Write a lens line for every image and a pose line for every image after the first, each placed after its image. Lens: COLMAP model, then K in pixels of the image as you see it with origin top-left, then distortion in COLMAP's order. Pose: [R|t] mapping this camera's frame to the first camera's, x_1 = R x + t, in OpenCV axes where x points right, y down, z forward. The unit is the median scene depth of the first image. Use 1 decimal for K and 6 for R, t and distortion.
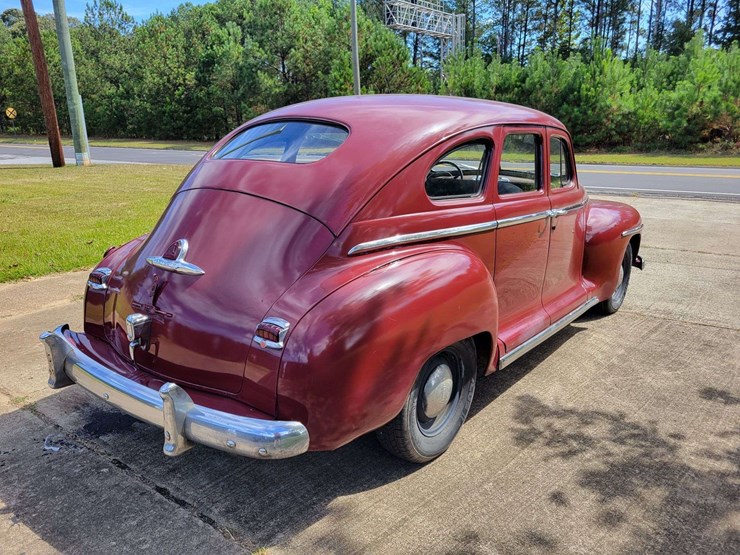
lens RADIAL K [[559.0, 0, 364.2], [0, 559.0, 279.5], [0, 0, 1]] dist [0.046282, -0.027702]
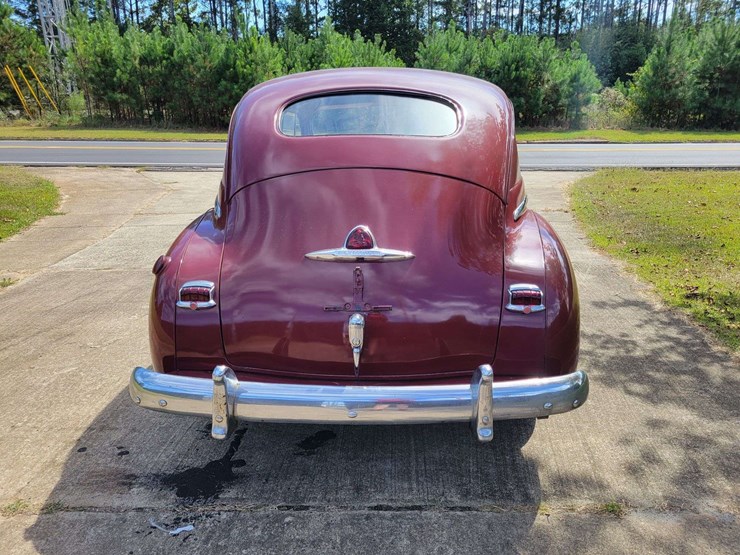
lens RADIAL K [[595.4, 0, 385.1], [0, 595.4, 277.1], [0, 0, 1]] dist [0.056529, -0.042936]
pose [[0.797812, -0.161158, 0.580969, -0.074719], [0.152418, 0.986224, 0.064266, -0.003974], [-0.583323, 0.037278, 0.811385, 0.018978]]
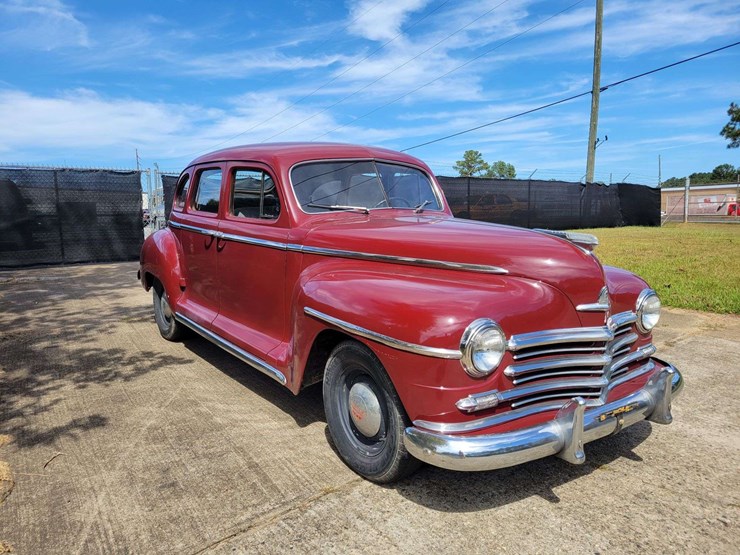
lens RADIAL K [[559.0, 0, 364.2], [0, 559.0, 279.5], [0, 0, 1]] dist [0.046282, -0.027702]
pose [[-0.276080, 0.137483, -0.951251, 0.171798], [-0.234749, 0.950097, 0.205447, -0.042780], [0.932026, 0.280025, -0.230028, 0.198612]]
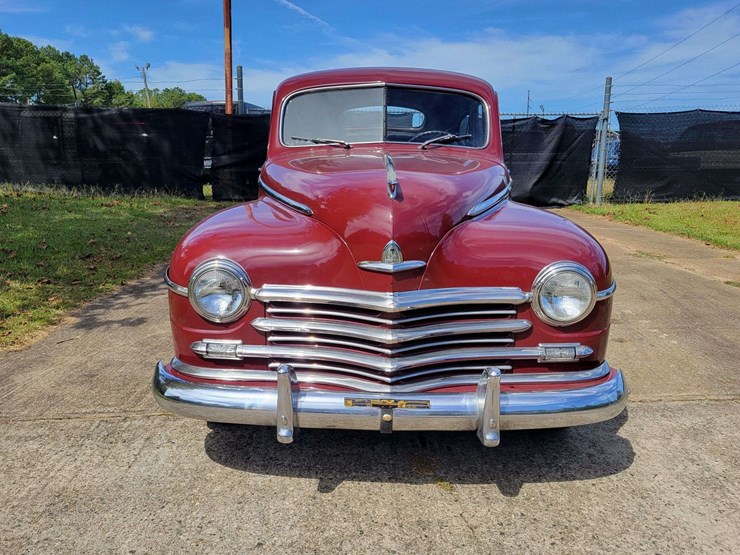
lens RADIAL K [[630.9, 0, 362.3], [0, 630.9, 282.0], [0, 0, 1]] dist [0.059741, -0.047551]
pose [[-0.795745, 0.121520, -0.593315, 0.124349], [-0.156500, 0.905130, 0.395281, -0.057642], [0.585062, 0.407397, -0.701235, 0.268616]]
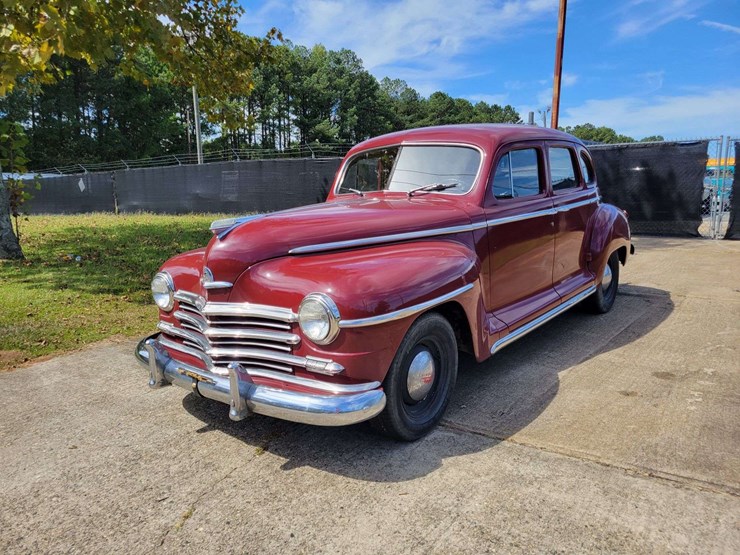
lens RADIAL K [[554.7, 0, 357.3], [0, 554.7, 277.3], [0, 0, 1]] dist [0.051462, -0.041768]
pose [[-0.999573, 0.024405, 0.016099, 0.045863], [0.028855, 0.912219, 0.408686, -0.070877], [-0.004711, 0.408976, -0.912533, 0.307114]]
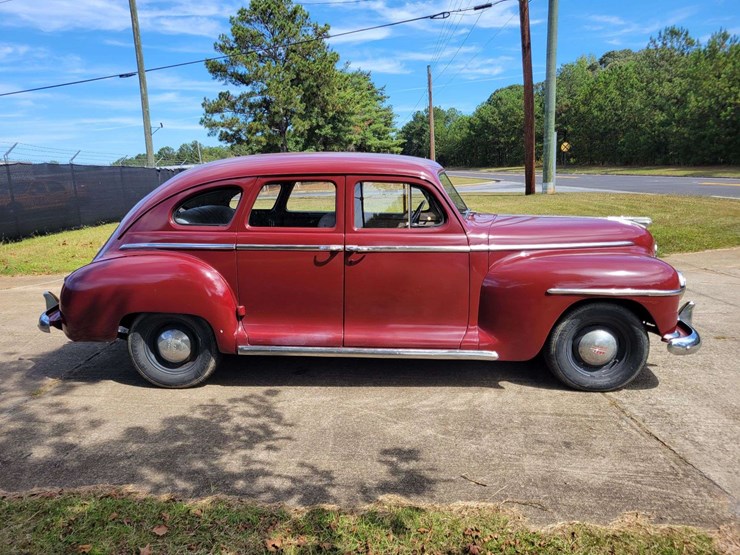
lens RADIAL K [[554.7, 0, 357.3], [0, 554.7, 277.3], [0, 0, 1]] dist [0.051462, -0.041768]
pose [[0.580092, 0.138569, -0.802678, 0.158966], [-0.176468, 0.983400, 0.042235, -0.013994], [0.795206, 0.117146, 0.594915, 0.045031]]
